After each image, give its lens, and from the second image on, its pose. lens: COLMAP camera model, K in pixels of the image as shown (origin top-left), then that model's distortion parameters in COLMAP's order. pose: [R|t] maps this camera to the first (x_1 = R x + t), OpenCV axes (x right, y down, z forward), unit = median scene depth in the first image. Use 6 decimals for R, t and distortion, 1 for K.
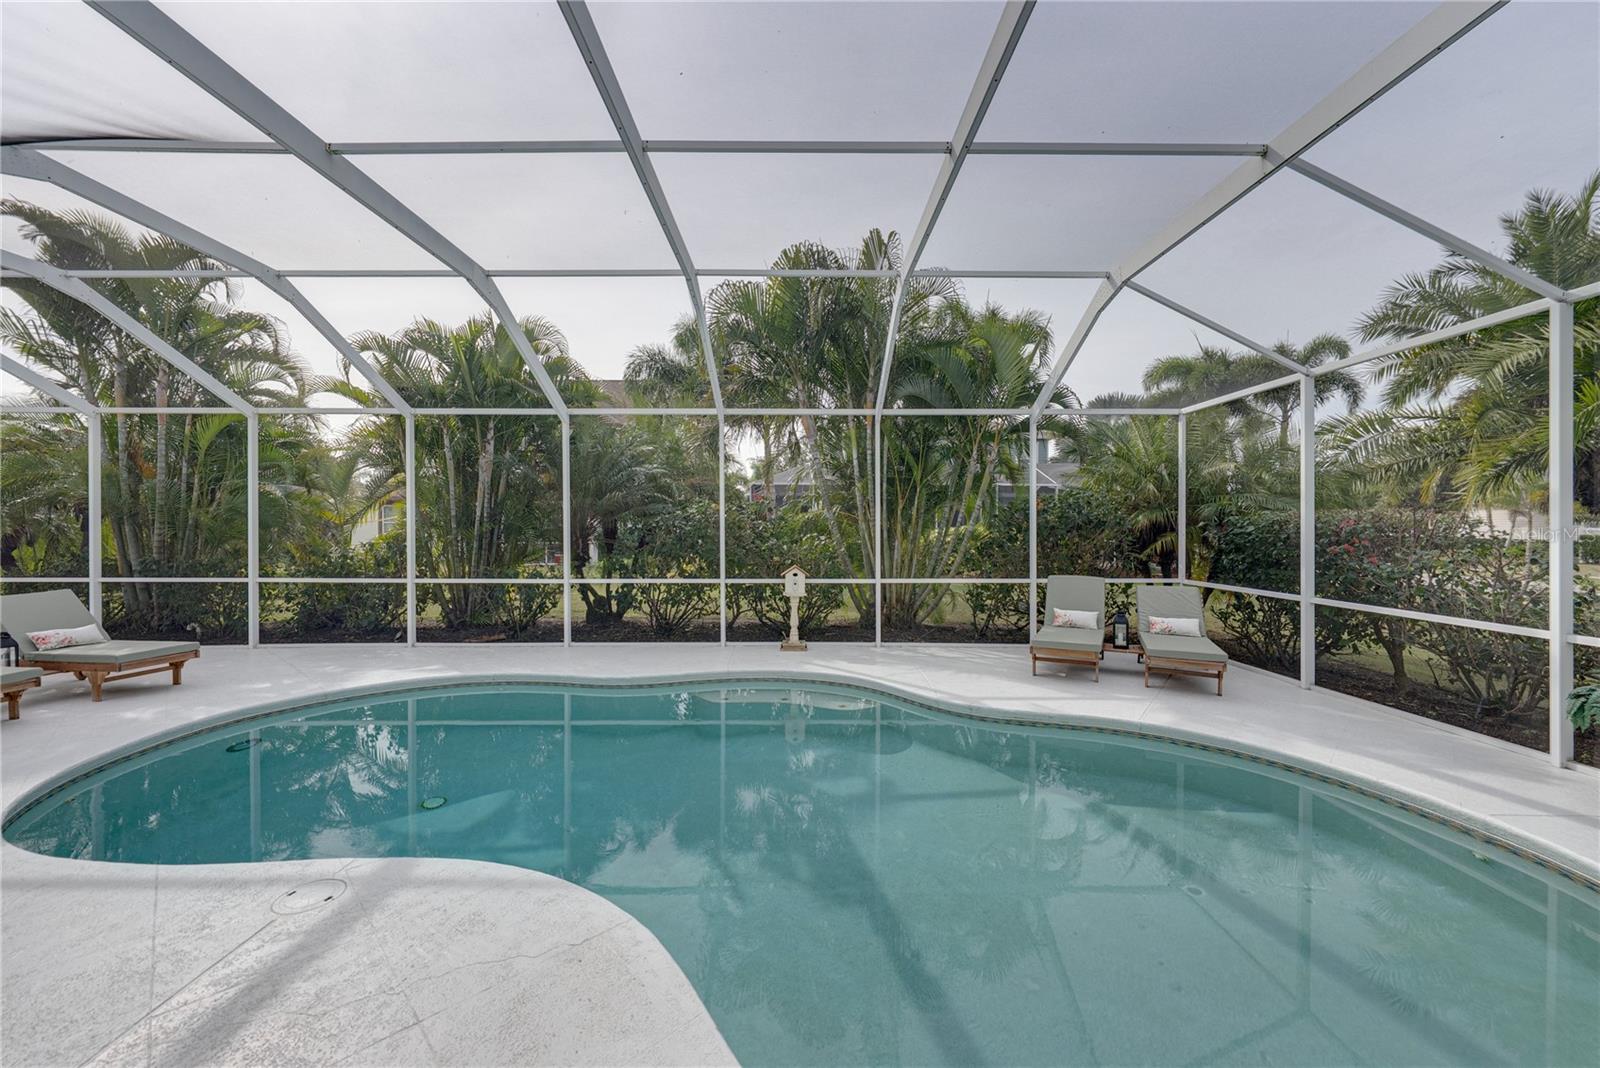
lens RADIAL K [[622.7, 0, 803.9], [0, 622.7, 530.3], [0, 0, 1]] dist [-0.001808, 0.000118]
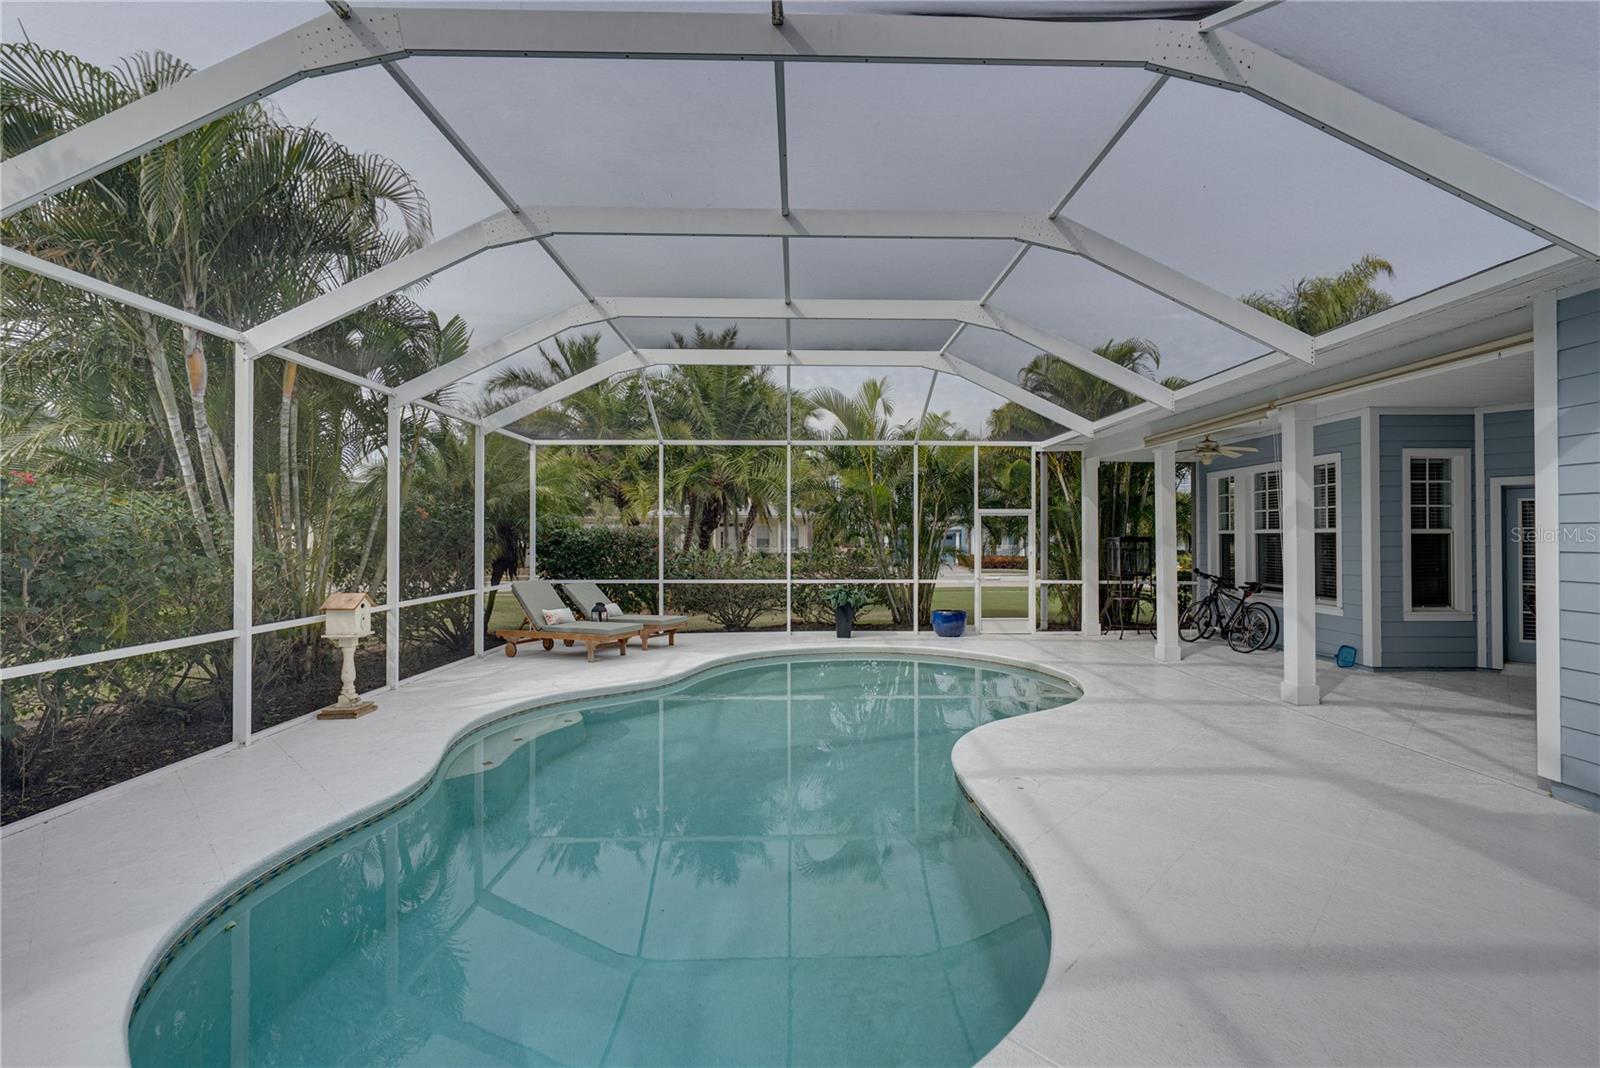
lens RADIAL K [[721.4, 0, 807.2], [0, 721.4, 532.8], [0, 0, 1]] dist [-0.000044, 0.000448]
pose [[-0.018003, 0.003853, 0.999831, -0.818506], [0.007203, 0.999967, -0.003724, -0.004390], [-0.999812, 0.007135, -0.018030, 0.494991]]
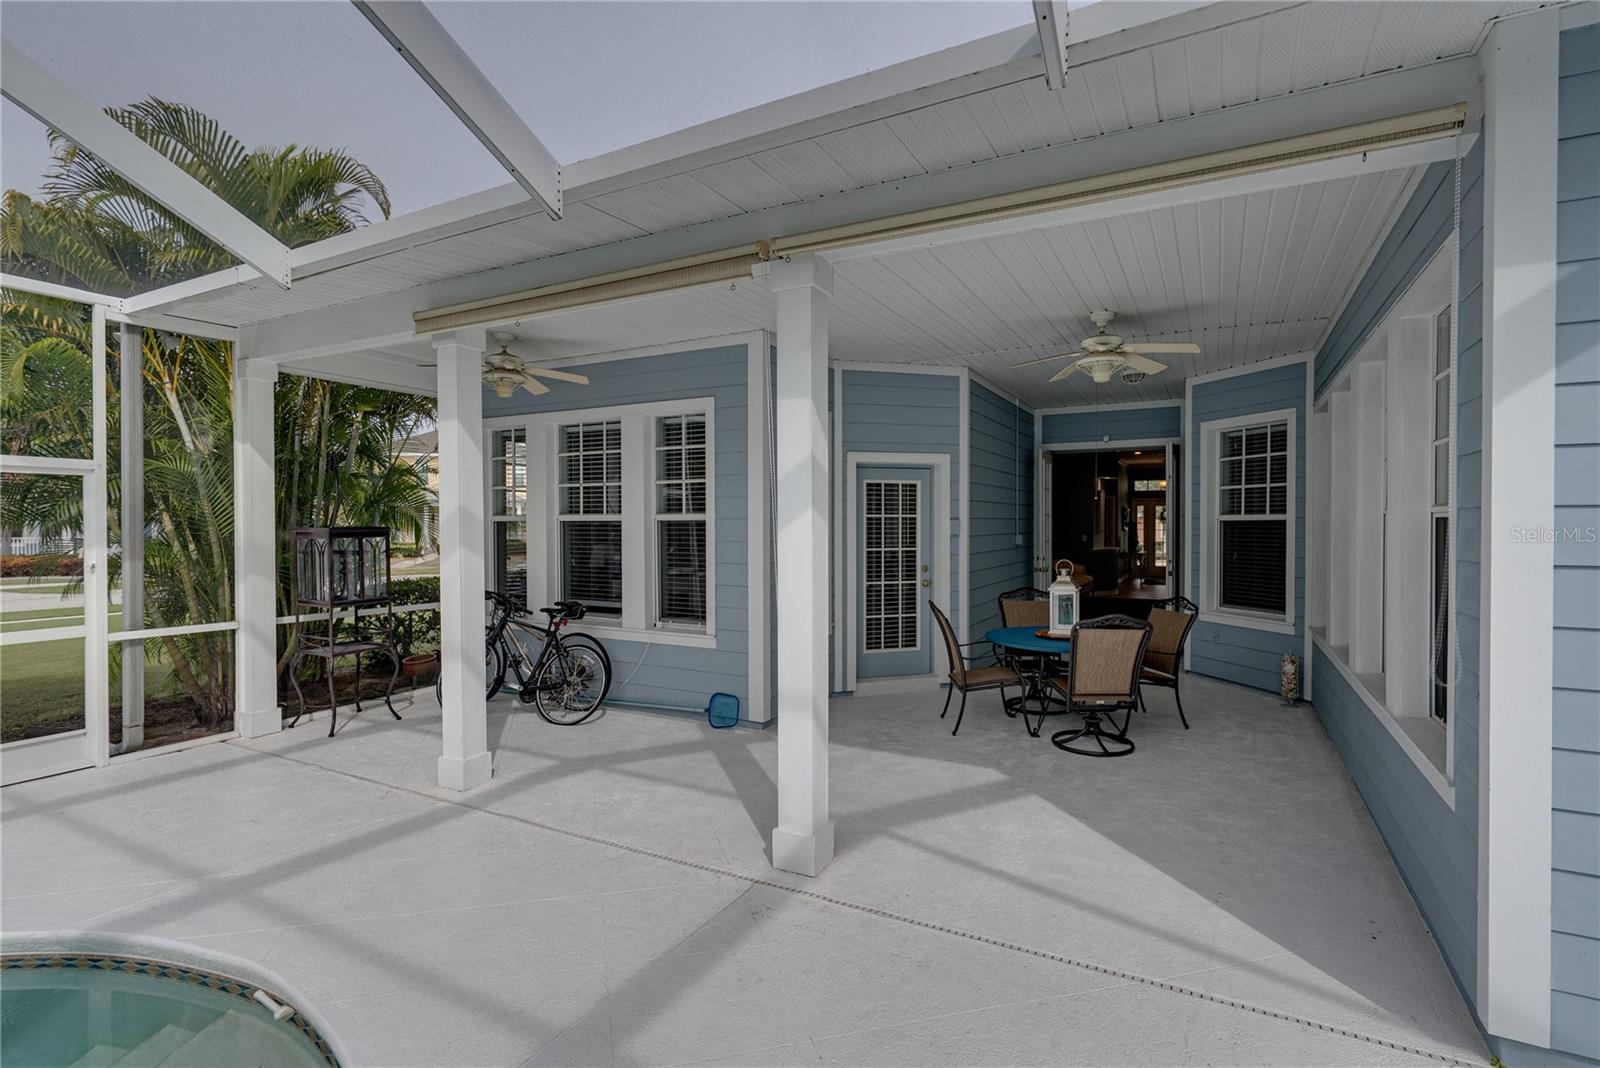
lens RADIAL K [[770.2, 0, 794.3], [0, 770.2, 530.9], [0, 0, 1]] dist [0.012141, -0.000767]
pose [[-0.871537, -0.007383, 0.490275, -0.185638], [0.002533, 0.999806, 0.019559, -0.007321], [-0.490324, 0.018288, -0.871348, 0.291406]]
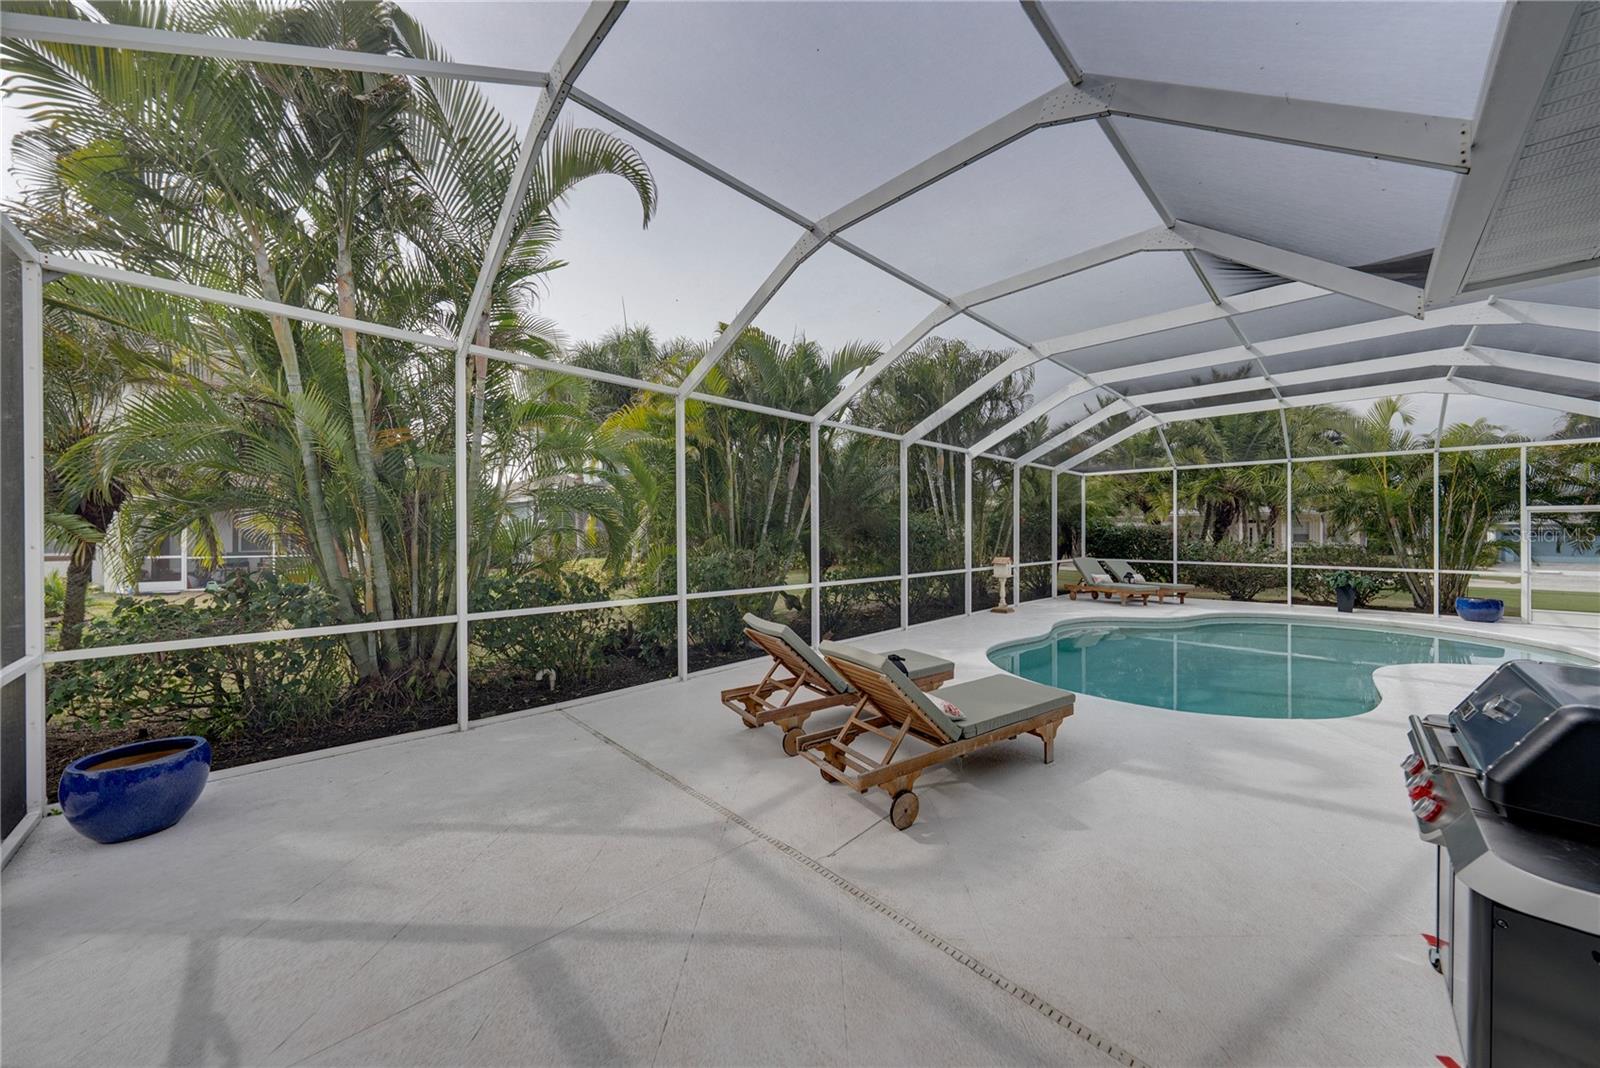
lens RADIAL K [[547.0, 0, 804.4], [0, 547.0, 531.1], [0, 0, 1]] dist [-0.001151, -0.000060]
pose [[0.714826, 0.000144, 0.699303, -1.294146], [0.004771, 0.999976, -0.005082, -0.003631], [-0.699286, 0.006969, 0.714808, 0.370289]]
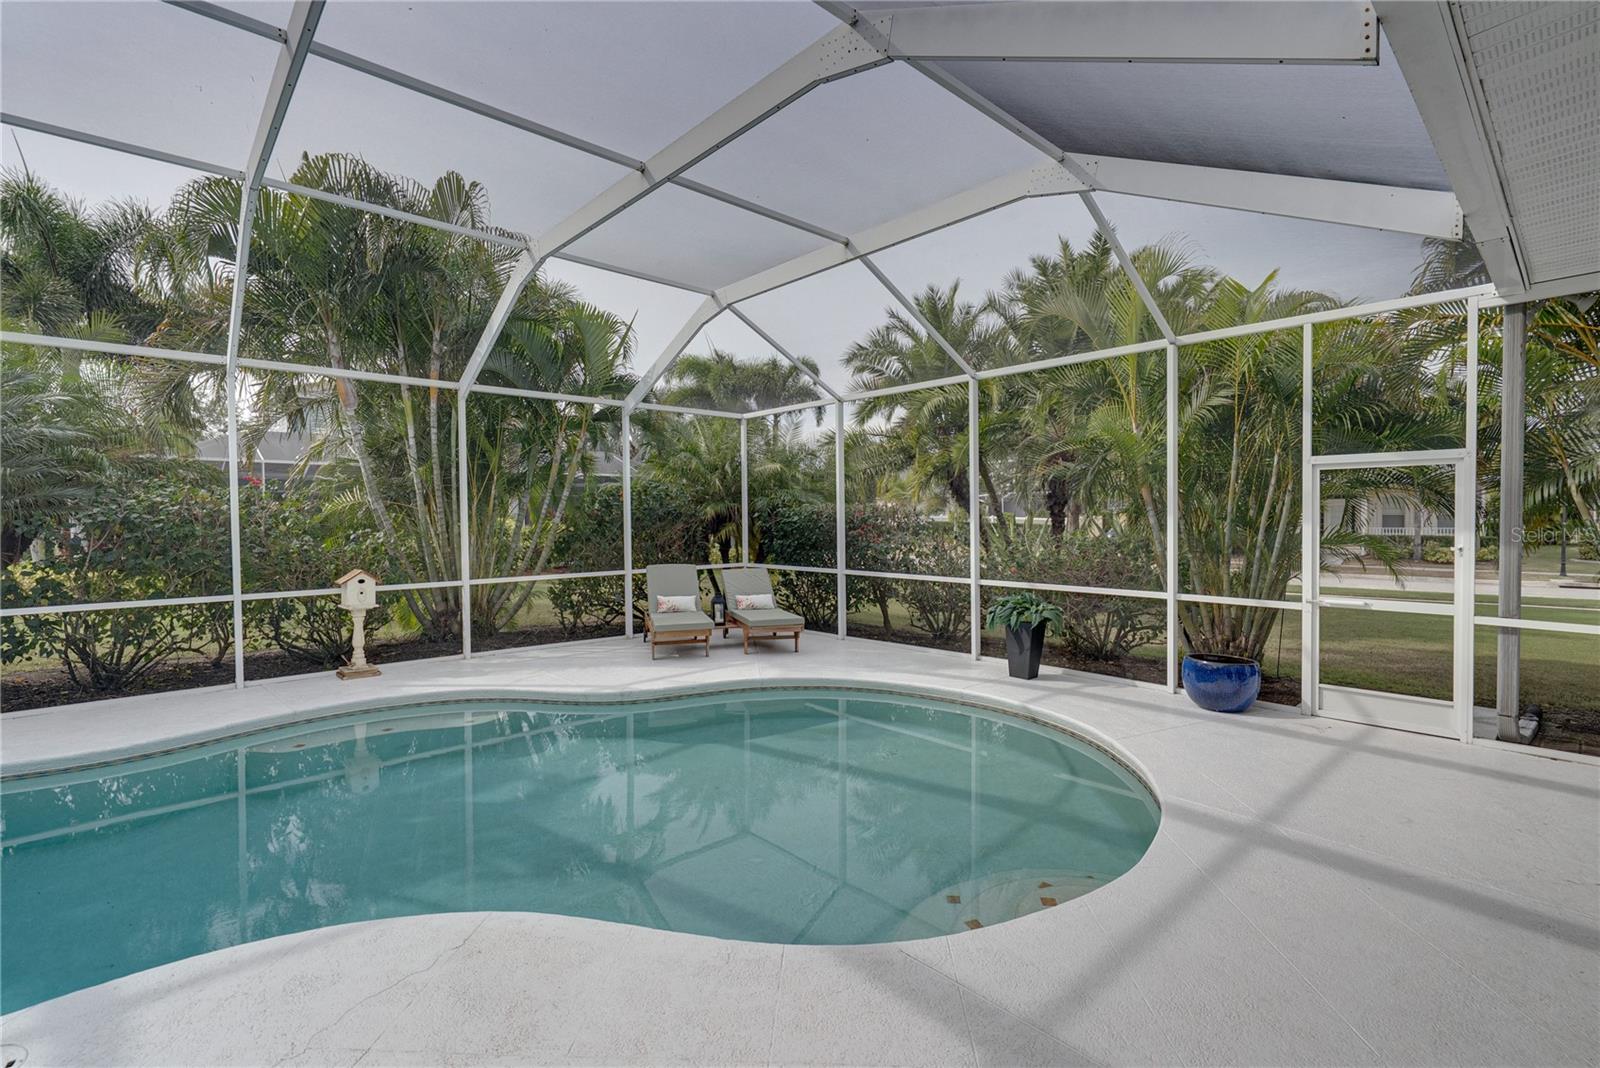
lens RADIAL K [[721.4, 0, 807.2], [0, 721.4, 532.8], [0, 0, 1]] dist [-0.000044, 0.000448]
pose [[0.739463, -0.022772, 0.672812, -0.205268], [0.013031, 0.999725, 0.019514, -0.001443], [-0.673072, -0.005663, 0.739556, -0.062198]]
